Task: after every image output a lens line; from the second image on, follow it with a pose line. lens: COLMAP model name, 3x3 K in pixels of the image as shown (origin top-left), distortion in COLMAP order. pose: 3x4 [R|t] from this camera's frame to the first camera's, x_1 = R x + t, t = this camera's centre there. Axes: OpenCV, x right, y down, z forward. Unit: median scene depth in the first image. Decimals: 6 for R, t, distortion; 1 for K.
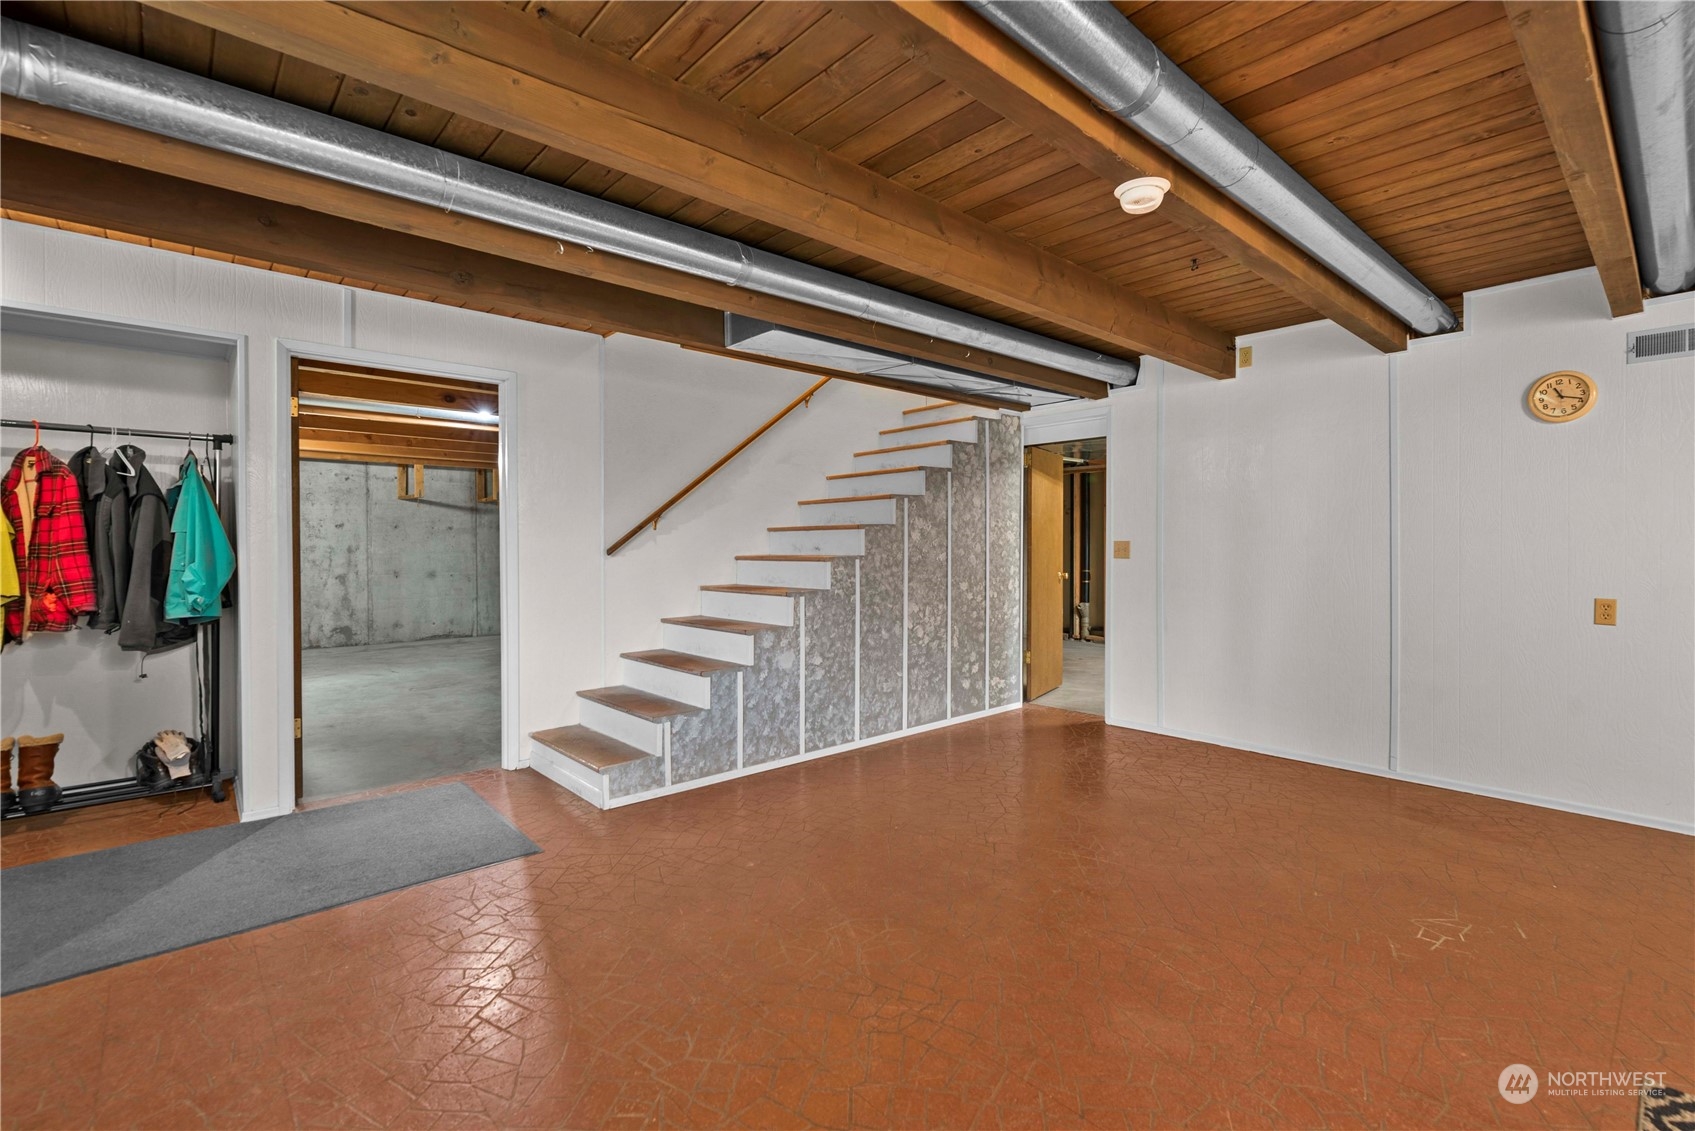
lens RADIAL K [[756.6, 0, 847.8], [0, 756.6, 555.6], [0, 0, 1]] dist [-0.001252, -0.000069]
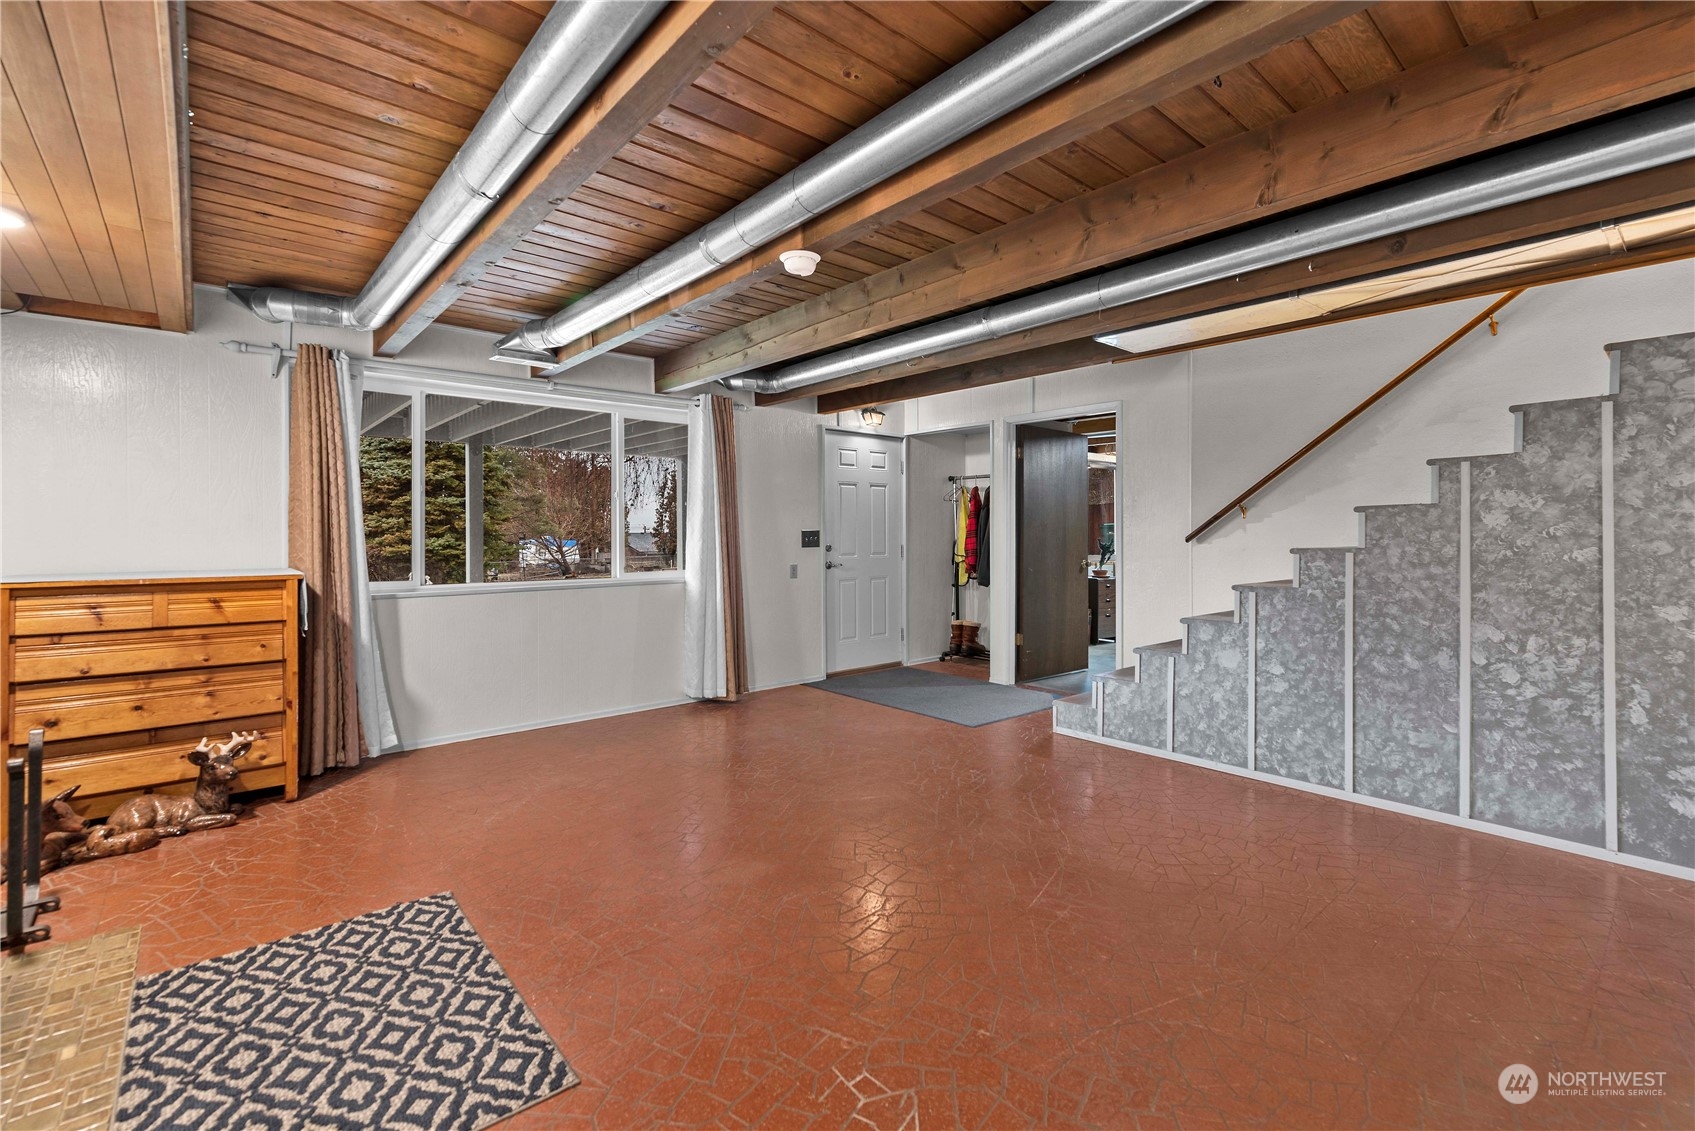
lens RADIAL K [[756.6, 0, 876.7], [0, 756.6, 533.4], [0, 0, 1]] dist [-0.001252, -0.000069]
pose [[-0.000505, 0.001451, -0.999999, 0.779754], [-0.015230, 0.999883, 0.001458, -0.008297], [0.999884, 0.015231, -0.000483, 0.528614]]
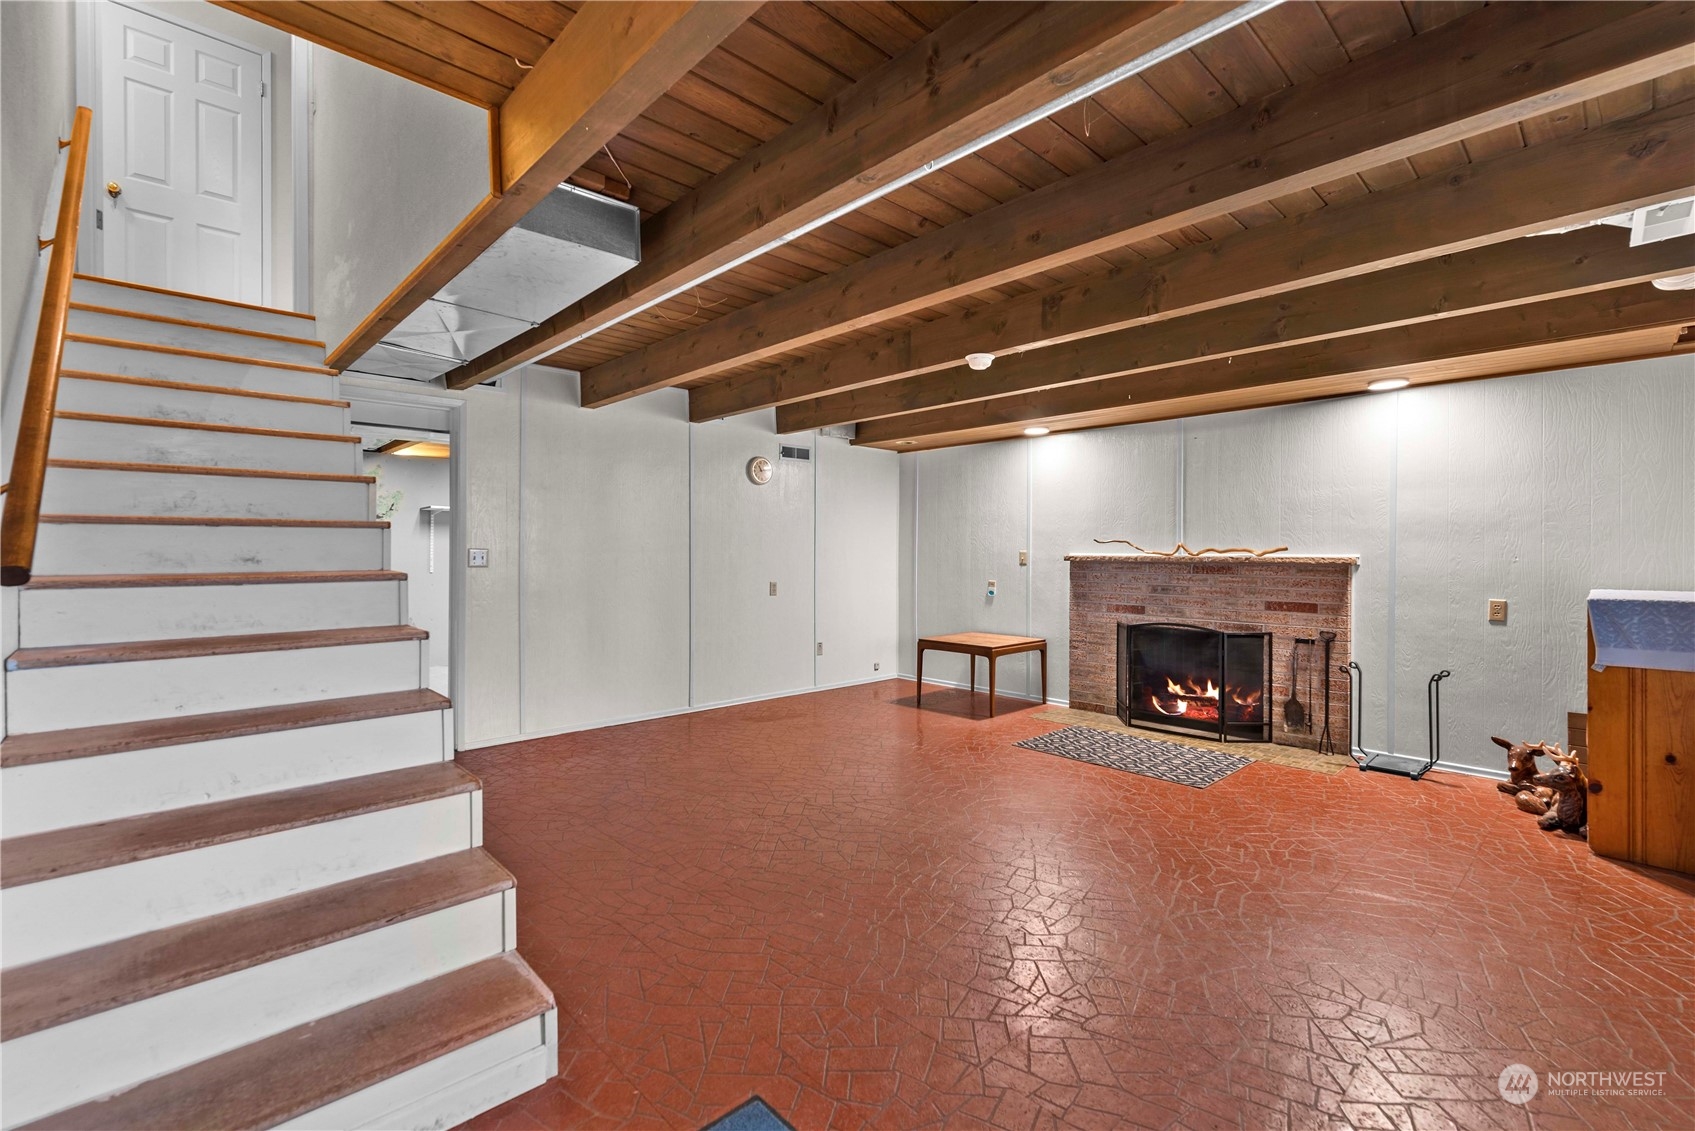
lens RADIAL K [[756.6, 0, 847.9], [0, 756.6, 560.3], [0, 0, 1]] dist [-0.001252, -0.000069]
pose [[-0.018652, -0.010520, 0.999771, -0.648393], [0.012311, 0.999866, 0.010751, -0.010225], [-0.999750, 0.012508, -0.018520, 0.627590]]
